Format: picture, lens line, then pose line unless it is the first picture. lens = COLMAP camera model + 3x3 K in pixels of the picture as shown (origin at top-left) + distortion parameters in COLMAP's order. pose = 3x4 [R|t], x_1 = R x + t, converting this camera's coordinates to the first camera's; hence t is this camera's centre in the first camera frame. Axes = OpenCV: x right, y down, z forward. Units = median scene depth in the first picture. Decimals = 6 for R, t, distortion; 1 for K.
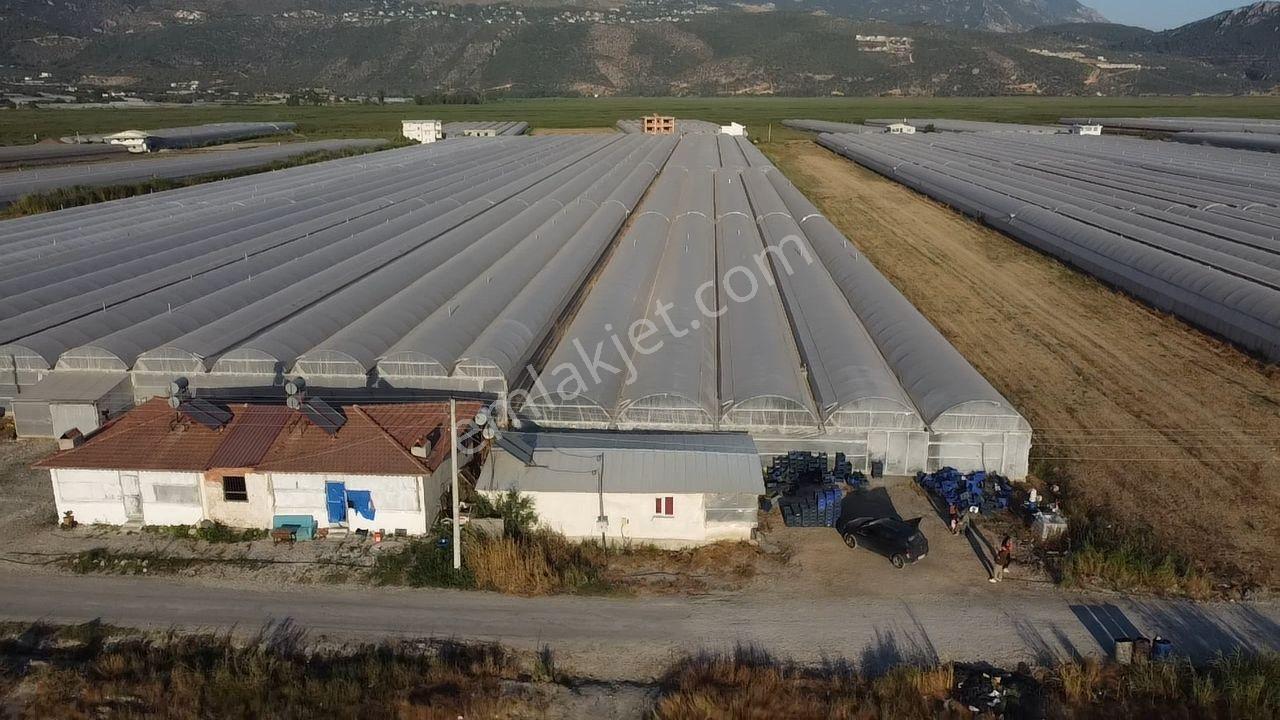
lens RADIAL K [[965.1, 0, 638.9], [0, 965.1, 356.4], [0, 0, 1]] dist [-0.005565, 0.002121]
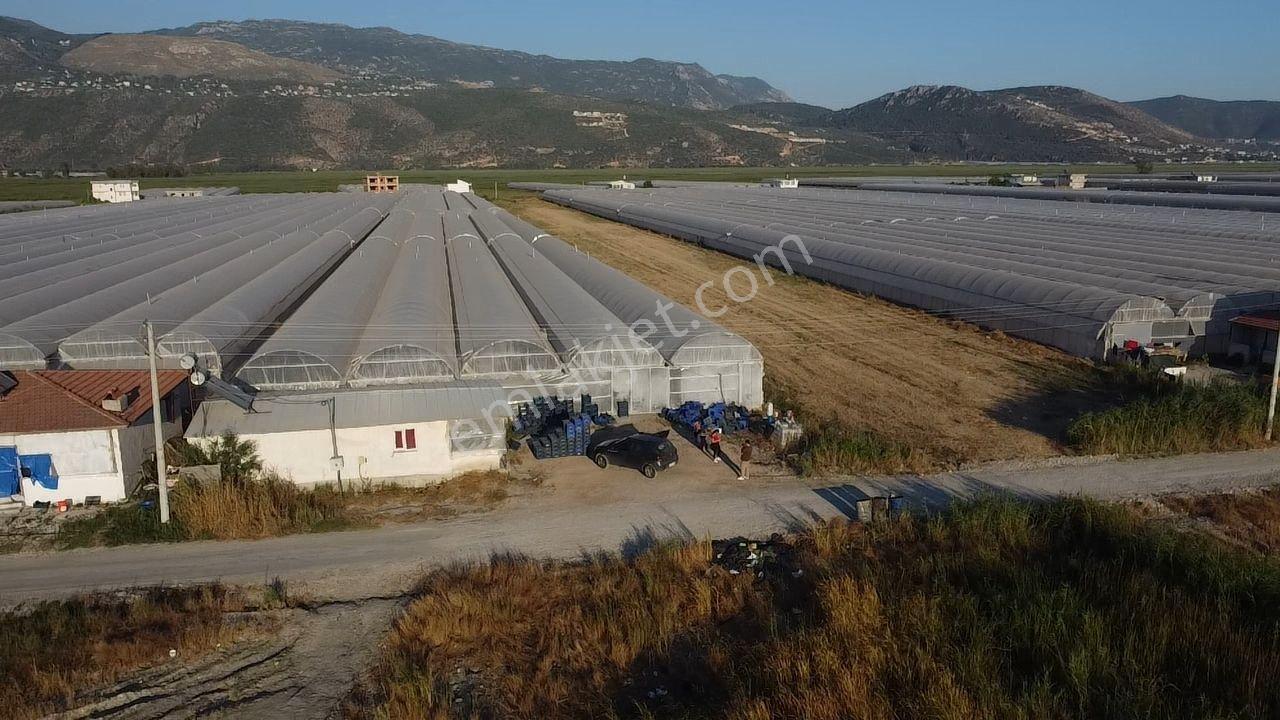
lens RADIAL K [[965.1, 0, 638.9], [0, 965.1, 356.4], [0, 0, 1]] dist [-0.005565, 0.002121]
pose [[0.962058, -0.058245, 0.266556, -0.000040], [0.077741, 0.994970, -0.063172, 0.129126], [-0.261536, 0.081497, 0.961747, 0.031798]]
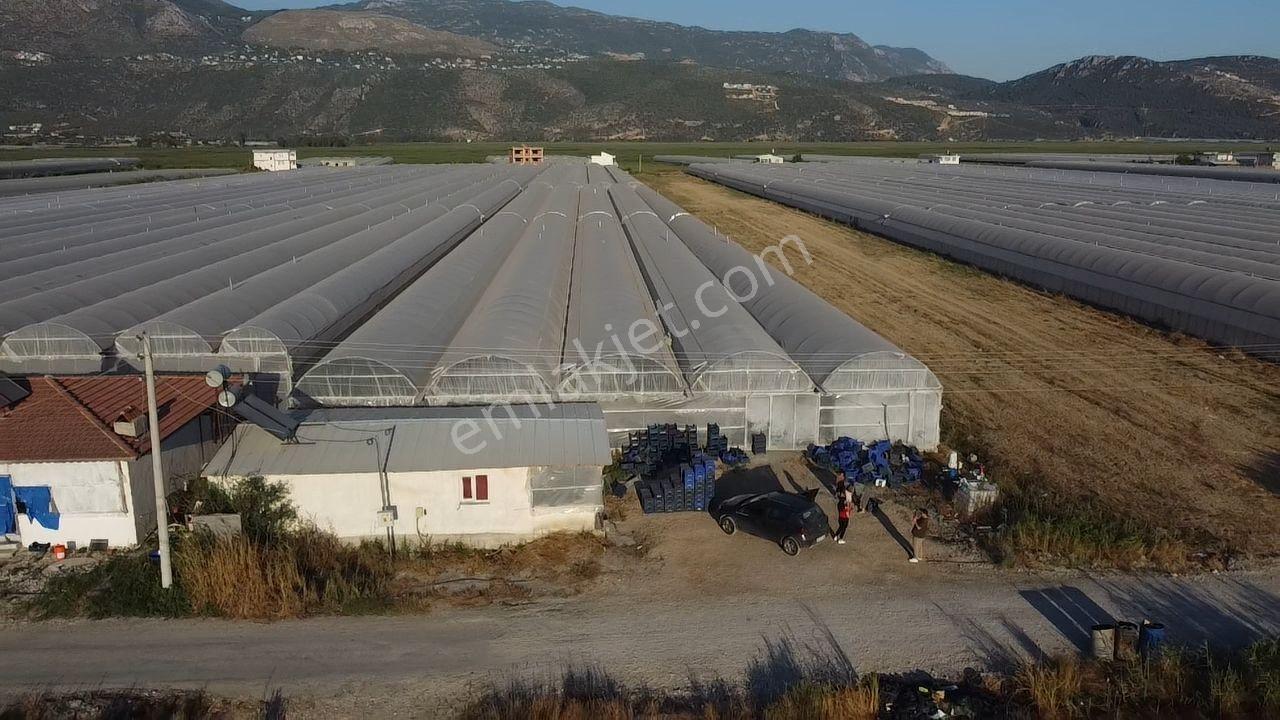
lens RADIAL K [[965.1, 0, 638.9], [0, 965.1, 356.4], [0, 0, 1]] dist [-0.005565, 0.002121]
pose [[0.992012, -0.026049, 0.123422, 0.052617], [0.031751, 0.998507, -0.044458, 0.078464], [-0.122079, 0.048022, 0.991358, 0.220560]]
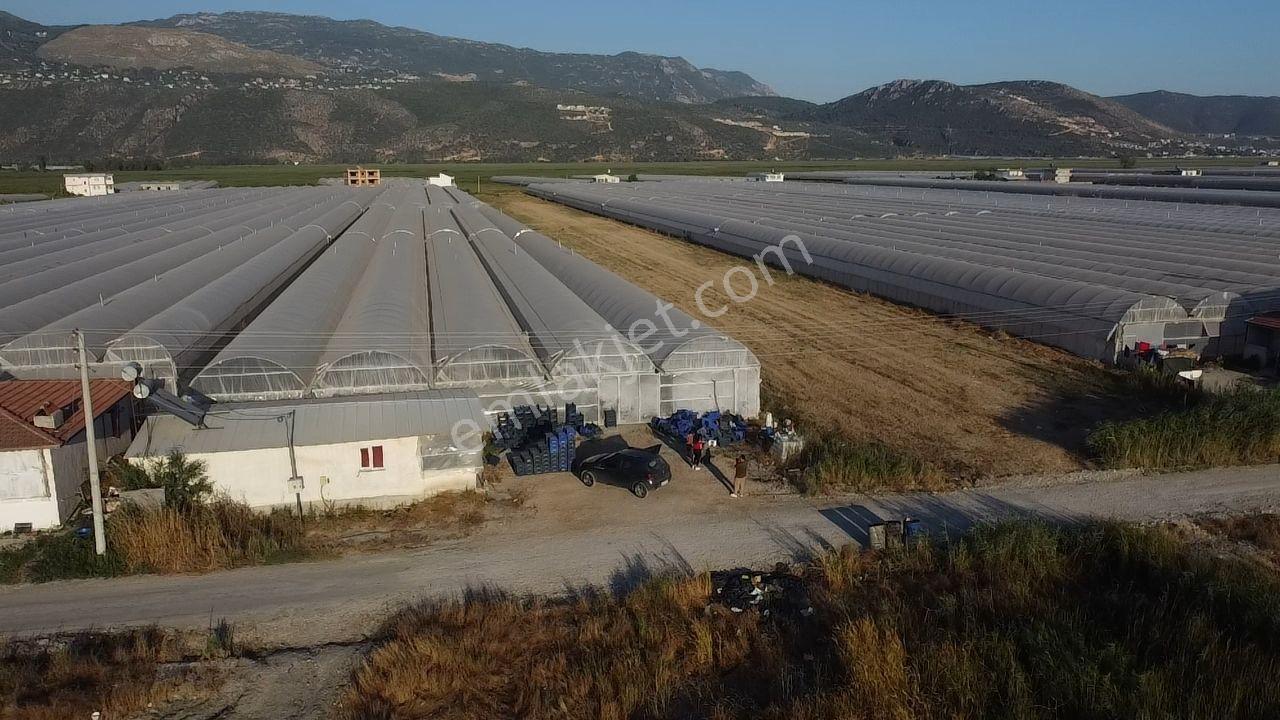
lens RADIAL K [[965.1, 0, 638.9], [0, 965.1, 356.4], [0, 0, 1]] dist [-0.005565, 0.002121]
pose [[0.957537, -0.061713, 0.281628, 0.015223], [0.080579, 0.995180, -0.055898, 0.113161], [-0.276820, 0.076218, 0.957894, 0.097915]]
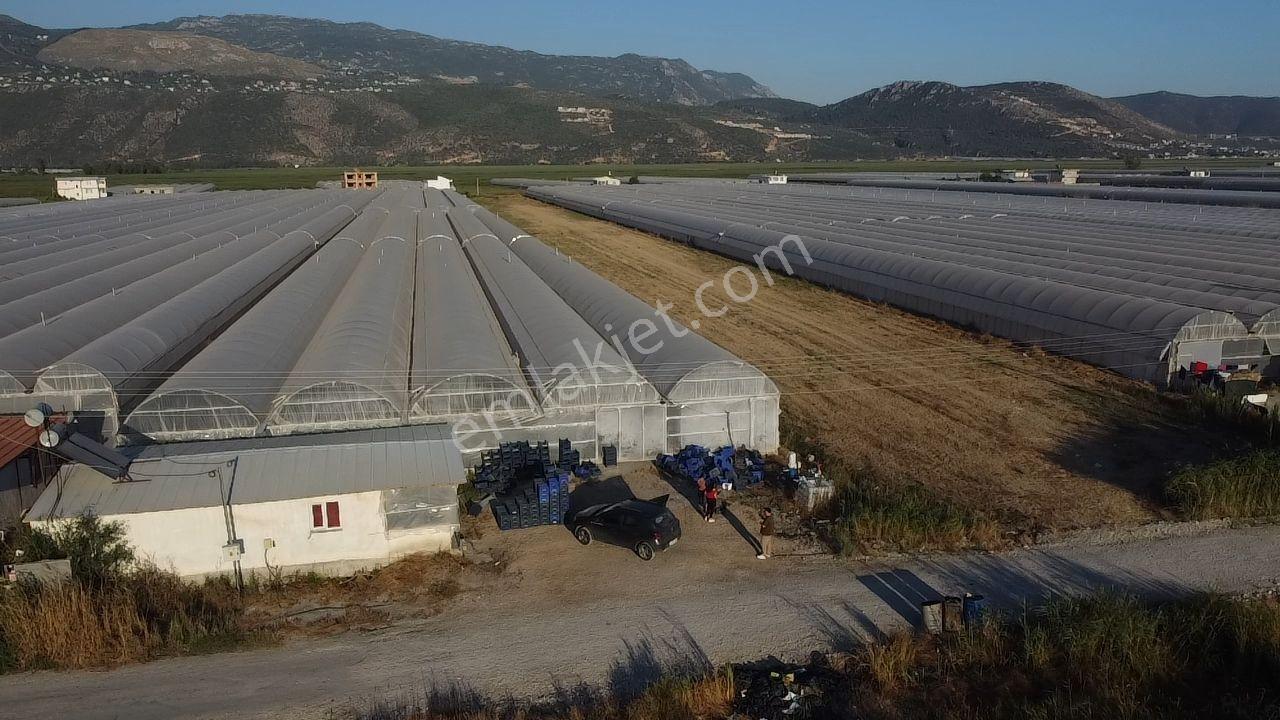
lens RADIAL K [[965.1, 0, 638.9], [0, 965.1, 356.4], [0, 0, 1]] dist [-0.005565, 0.002121]
pose [[0.957800, -0.062990, 0.280449, 0.047259], [0.082415, 0.994909, -0.058004, 0.083730], [-0.275367, 0.078669, 0.958115, 0.206189]]
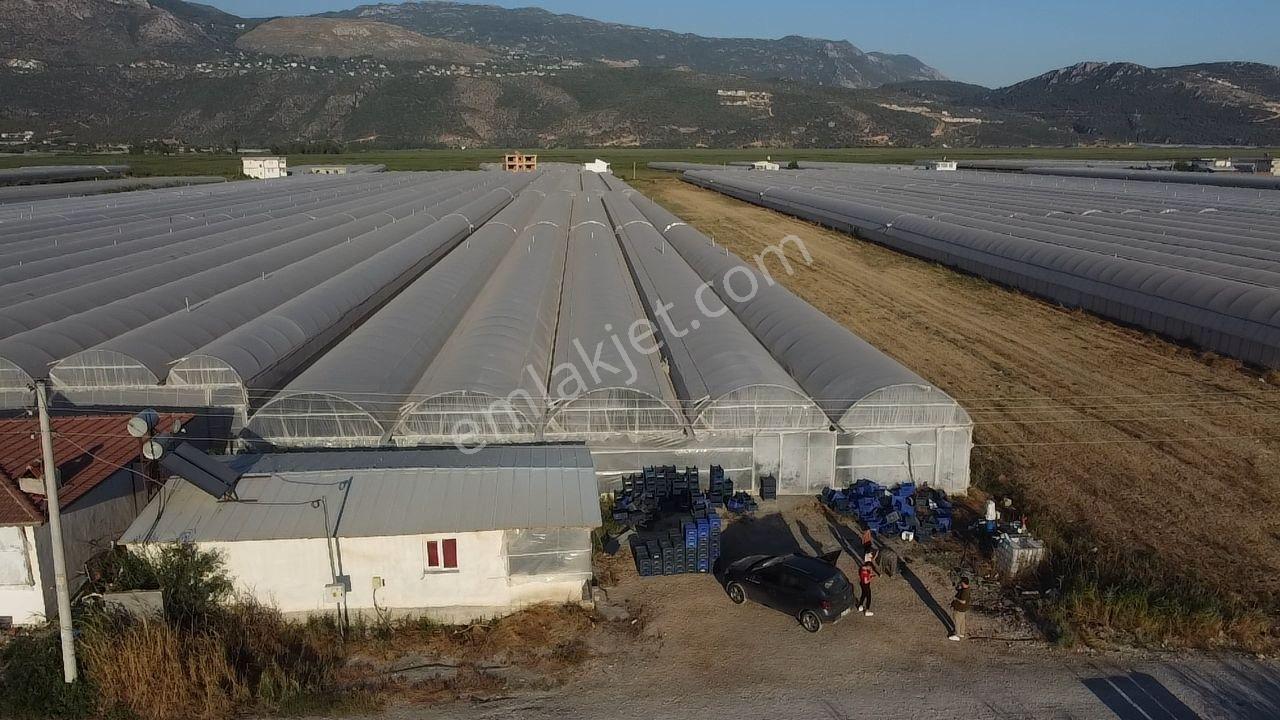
lens RADIAL K [[965.1, 0, 638.9], [0, 965.1, 356.4], [0, 0, 1]] dist [-0.005565, 0.002121]
pose [[0.991291, -0.027667, 0.128753, 0.064570], [0.034477, 0.998105, -0.050970, 0.054268], [-0.127099, 0.054965, 0.990366, 0.306442]]
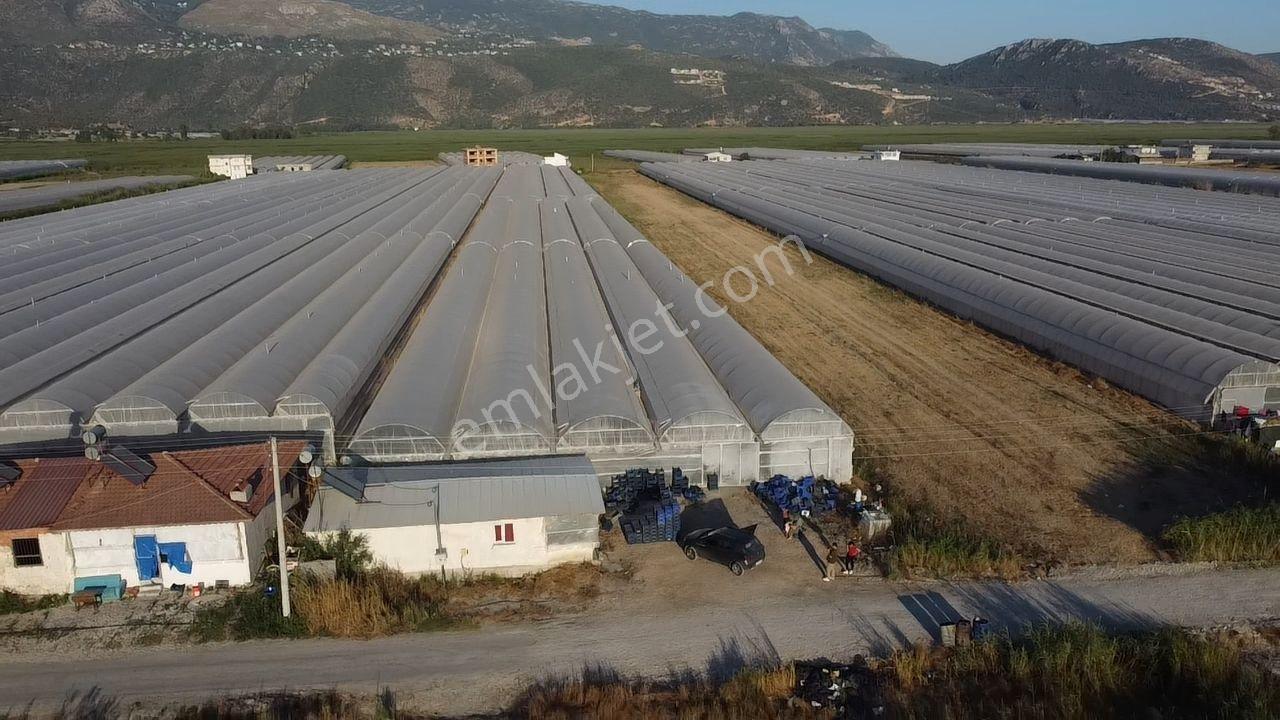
lens RADIAL K [[965.1, 0, 638.9], [0, 965.1, 356.4], [0, 0, 1]] dist [-0.005565, 0.002121]
pose [[0.984079, -0.048796, 0.170901, 0.001860], [0.054133, 0.998177, -0.026705, 0.007700], [-0.169287, 0.035531, 0.984926, 0.001900]]
